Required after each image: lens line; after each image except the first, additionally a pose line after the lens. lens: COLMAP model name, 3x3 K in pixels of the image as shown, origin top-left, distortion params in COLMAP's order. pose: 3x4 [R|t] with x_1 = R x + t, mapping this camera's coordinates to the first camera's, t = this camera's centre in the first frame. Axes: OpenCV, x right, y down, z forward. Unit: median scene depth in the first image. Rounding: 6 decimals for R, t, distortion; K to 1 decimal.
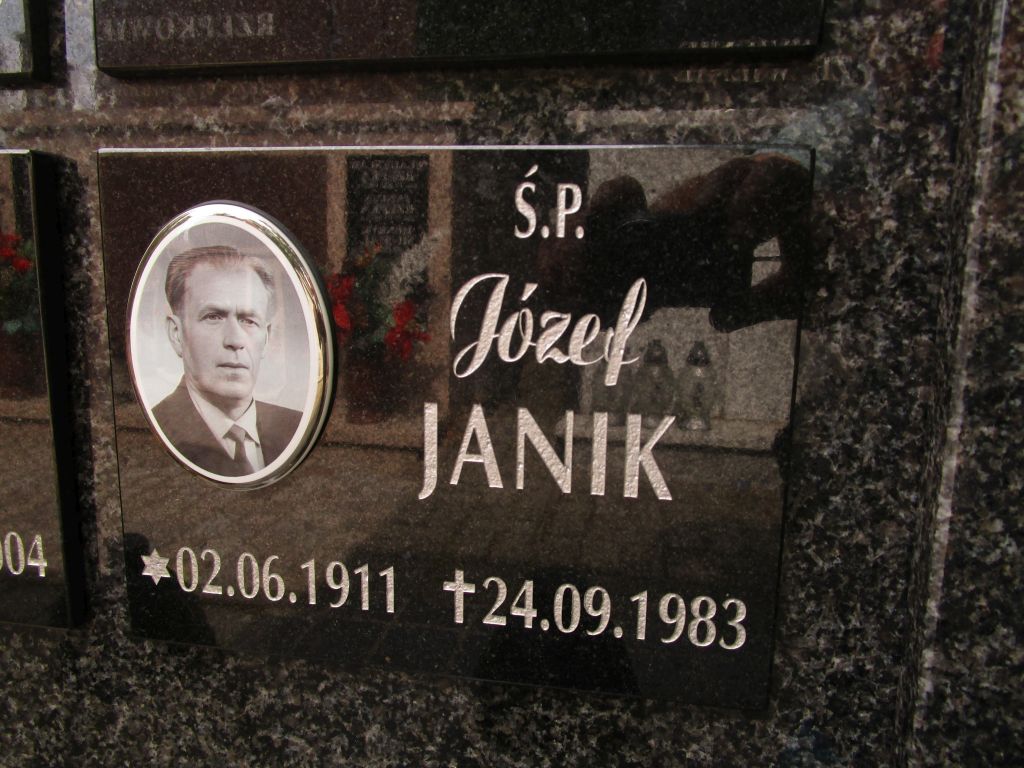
lens RADIAL K [[695.3, 0, 511.9], [0, 695.3, 507.3], [0, 0, 1]] dist [-0.009741, -0.001346]
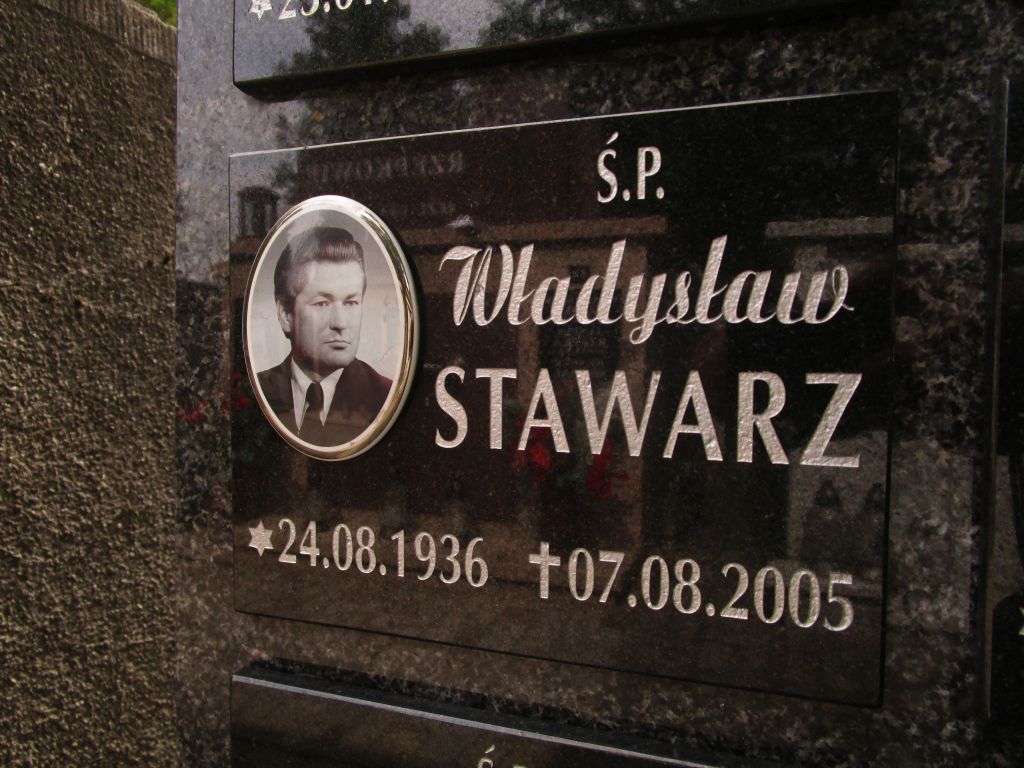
lens RADIAL K [[726.9, 0, 512.0], [0, 726.9, 384.0], [0, 0, 1]] dist [-0.012849, -0.002591]
pose [[0.983303, -0.036593, -0.178258, 0.177275], [0.013239, 0.991362, -0.130481, 0.014254], [0.181493, 0.125942, 0.975294, -0.028501]]
